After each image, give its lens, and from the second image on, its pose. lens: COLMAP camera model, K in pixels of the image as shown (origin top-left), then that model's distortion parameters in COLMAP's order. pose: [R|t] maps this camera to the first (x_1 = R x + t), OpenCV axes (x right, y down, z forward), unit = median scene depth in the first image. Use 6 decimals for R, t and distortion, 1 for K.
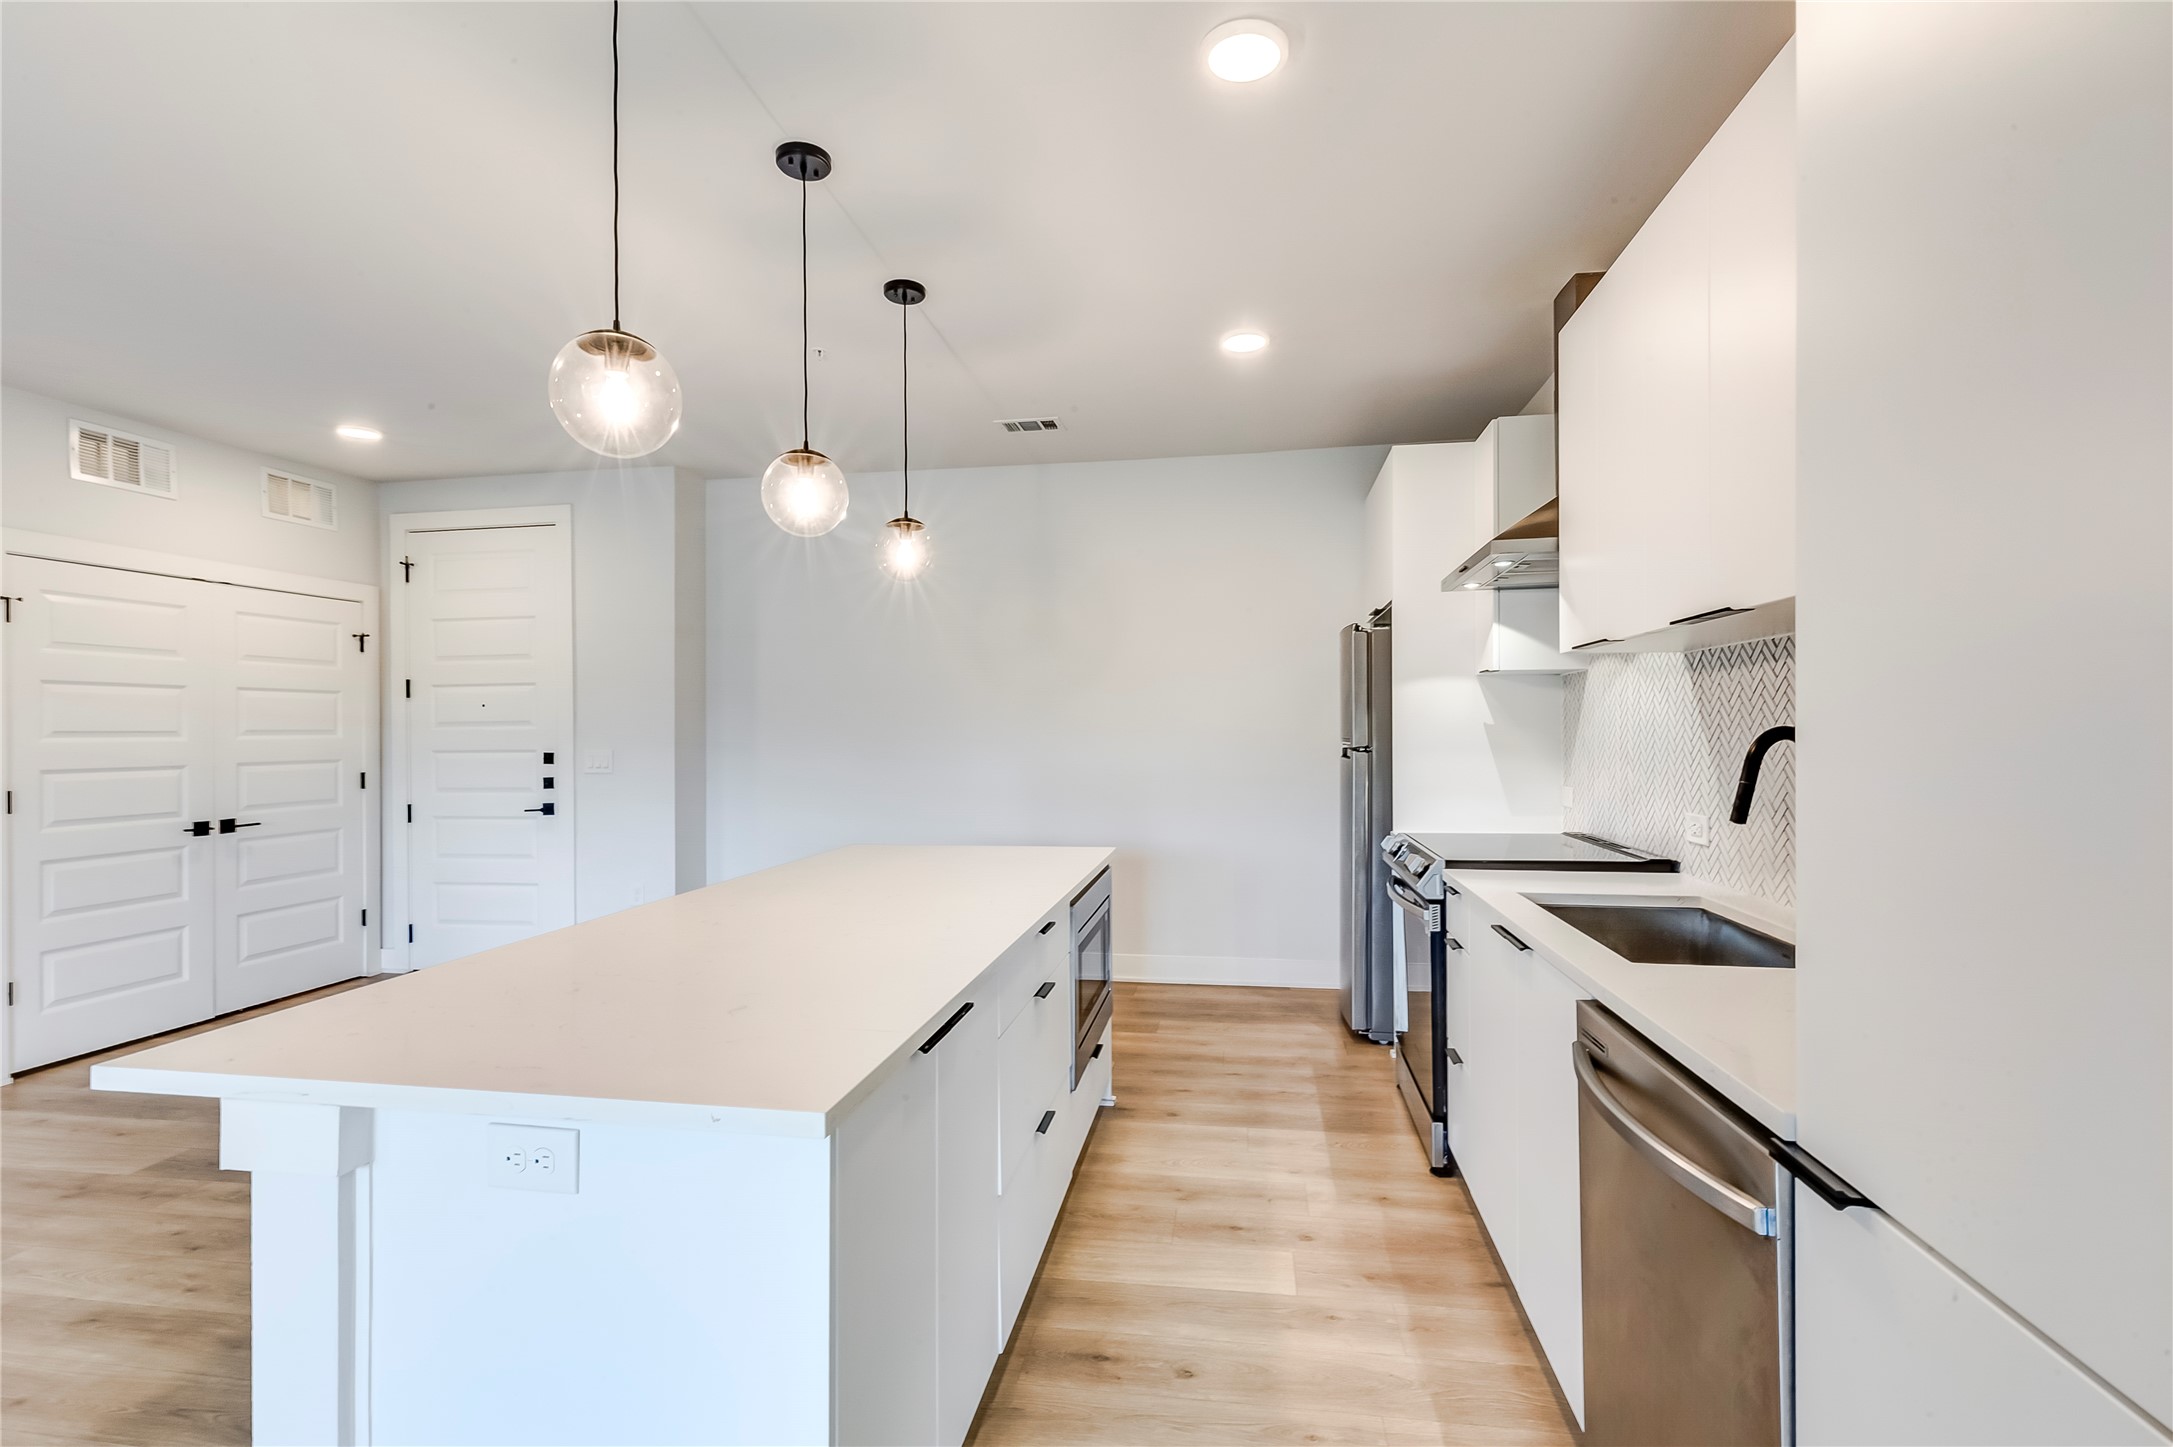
lens RADIAL K [[989.3, 0, 1095.2], [0, 989.3, 738.6], [0, 0, 1]] dist [0.007400, 0.000013]
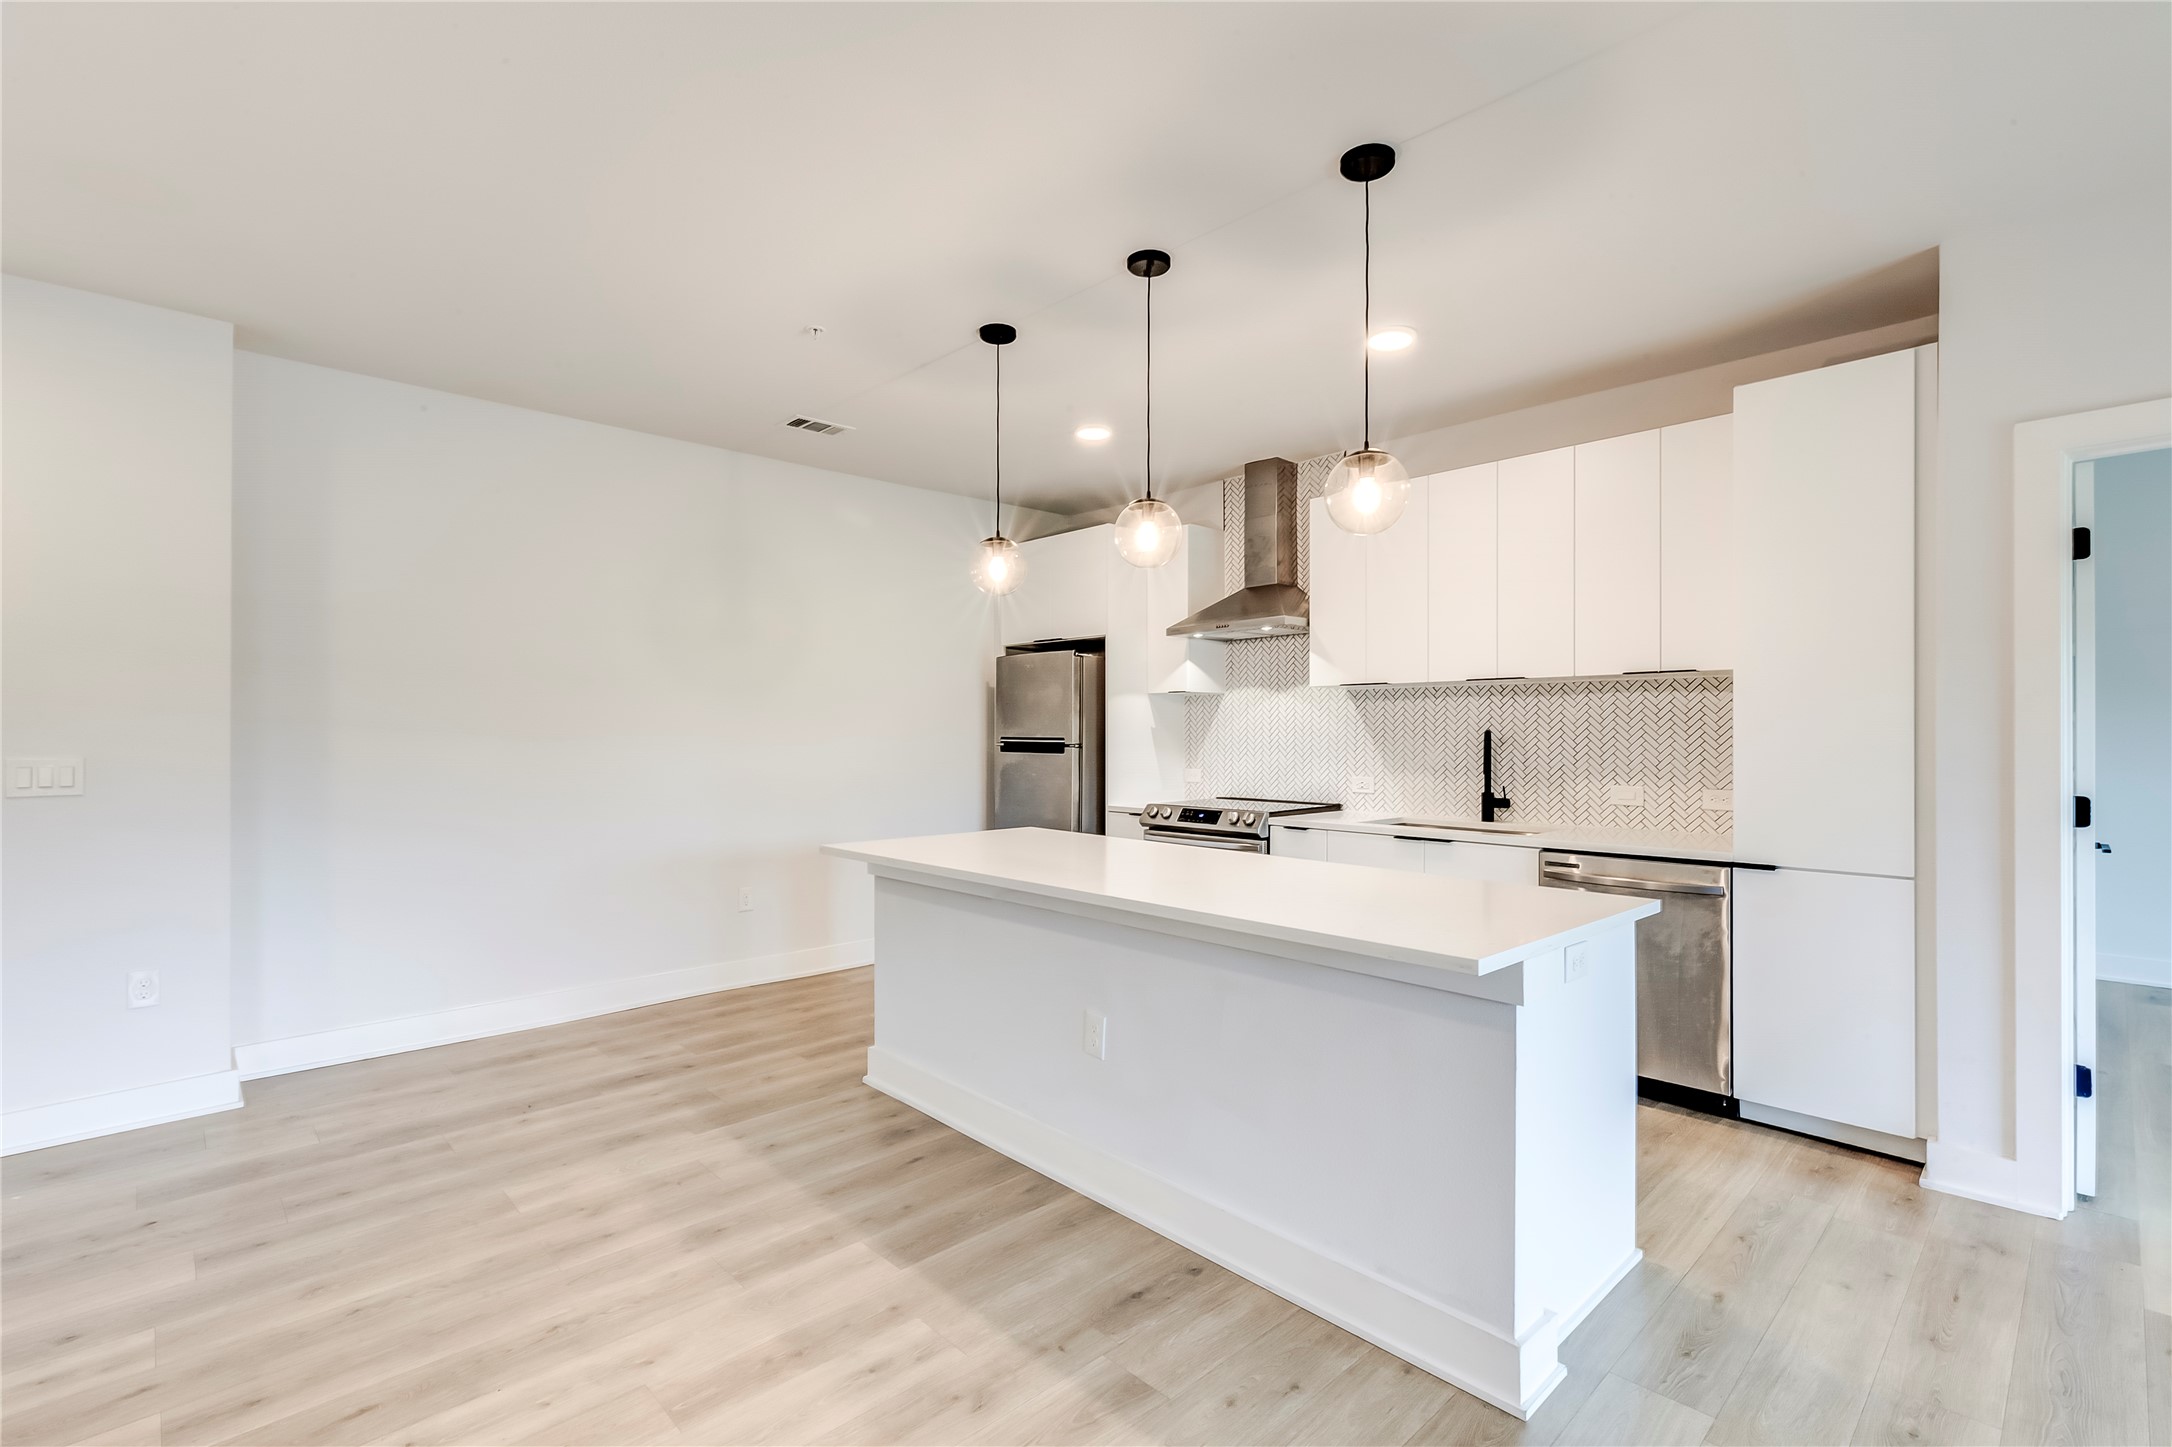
lens RADIAL K [[988.8, 0, 1086.7], [0, 988.8, 730.4], [0, 0, 1]] dist [0.007400, 0.000013]
pose [[0.608014, 0.008000, 0.793886, -0.801988], [0.006409, 0.999867, -0.014984, 0.010281], [-0.793900, 0.014199, 0.607882, 0.194861]]
